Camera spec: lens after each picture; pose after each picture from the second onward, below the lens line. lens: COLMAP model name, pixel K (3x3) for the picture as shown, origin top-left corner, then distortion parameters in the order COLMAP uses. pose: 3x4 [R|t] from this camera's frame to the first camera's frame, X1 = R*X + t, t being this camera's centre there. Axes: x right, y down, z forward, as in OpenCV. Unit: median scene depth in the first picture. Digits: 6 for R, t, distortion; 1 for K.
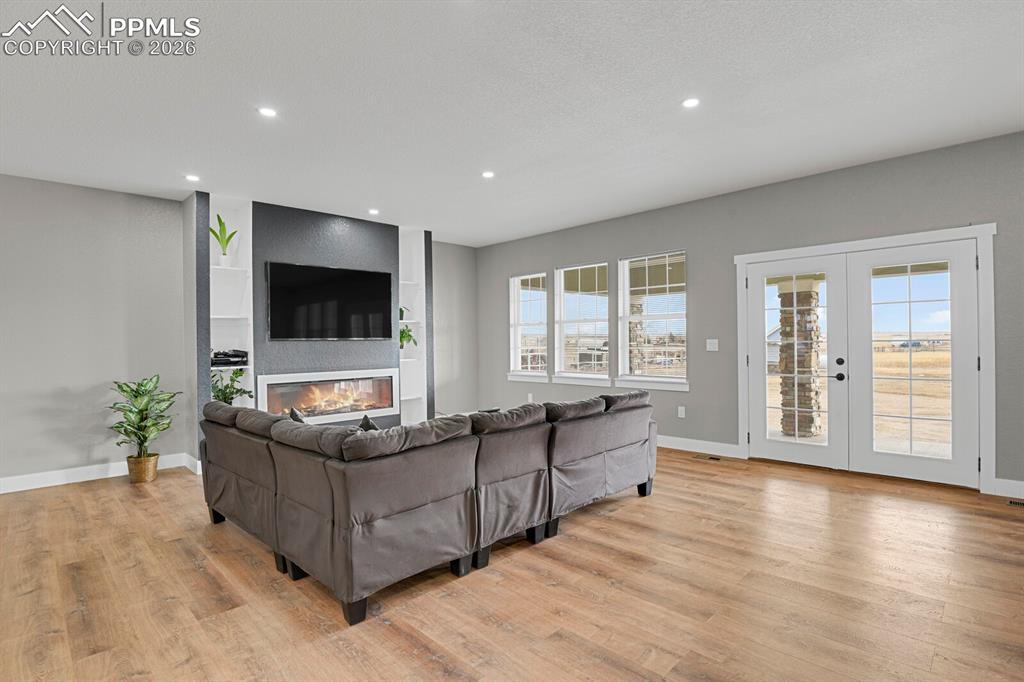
lens RADIAL K [[500.1, 0, 519.9], [0, 500.1, 339.7], [0, 0, 1]] dist [-0.028651, -0.002879]
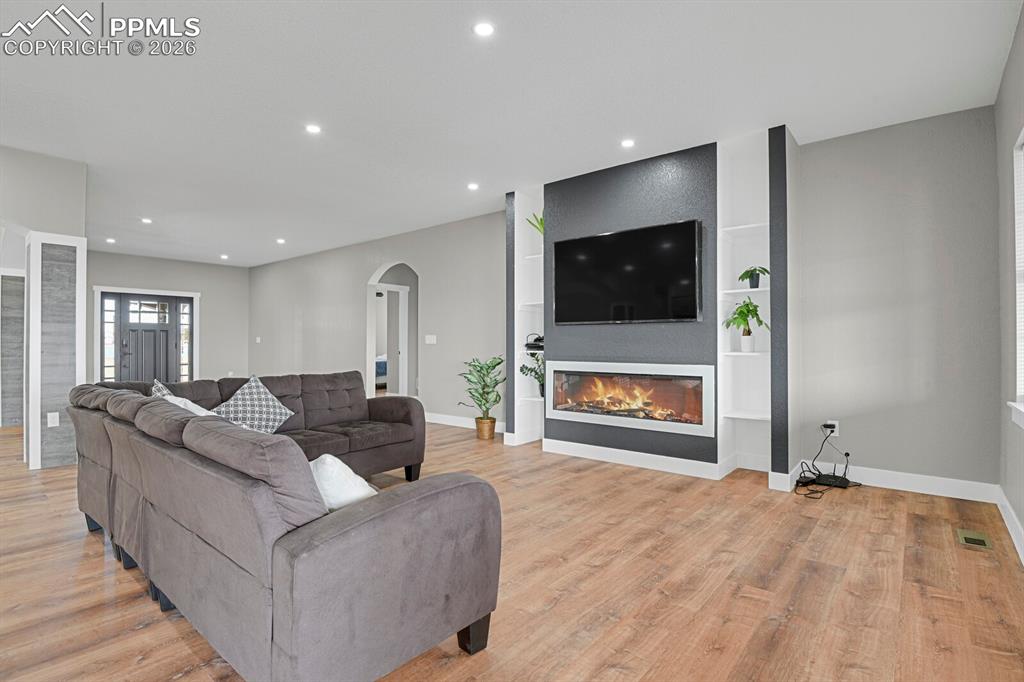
lens RADIAL K [[500.1, 0, 530.6], [0, 500.1, 342.1], [0, 0, 1]] dist [-0.028651, -0.002879]
pose [[0.098451, 0.010039, -0.995091, 0.419255], [0.000796, 0.999948, 0.010167, 0.023429], [0.995142, -0.001793, 0.098437, 0.802971]]
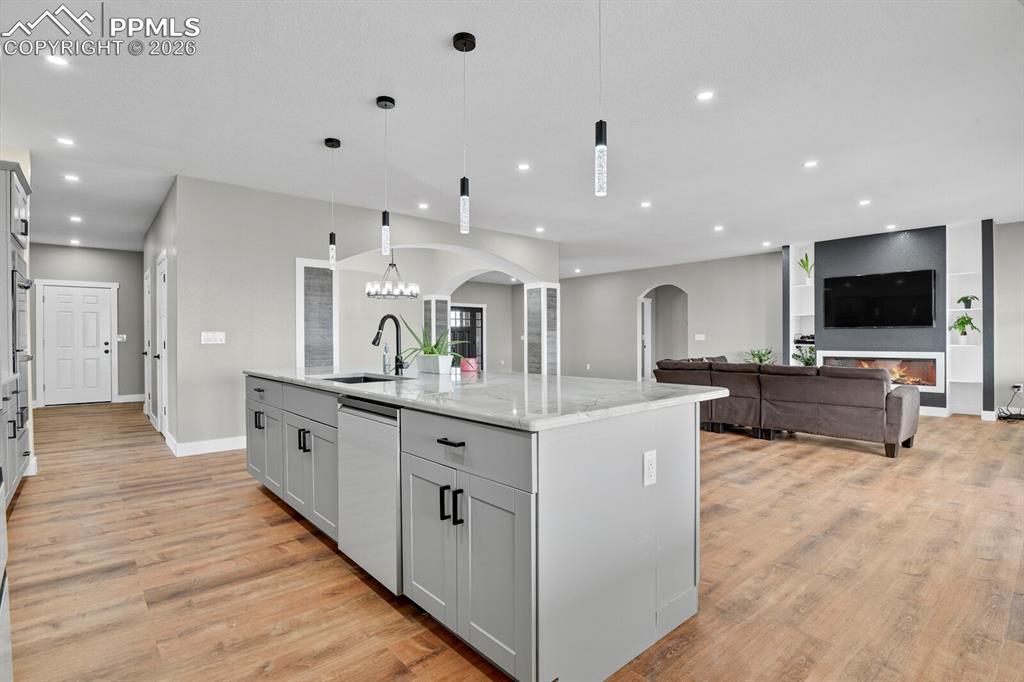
lens RADIAL K [[500.1, 0, 520.2], [0, 500.1, 341.8], [0, 0, 1]] dist [-0.028651, -0.002879]
pose [[-0.072265, 0.020518, -0.997174, 1.055249], [0.008929, 0.999762, 0.019924, 0.003456], [0.997345, -0.007464, -0.072431, 0.143601]]
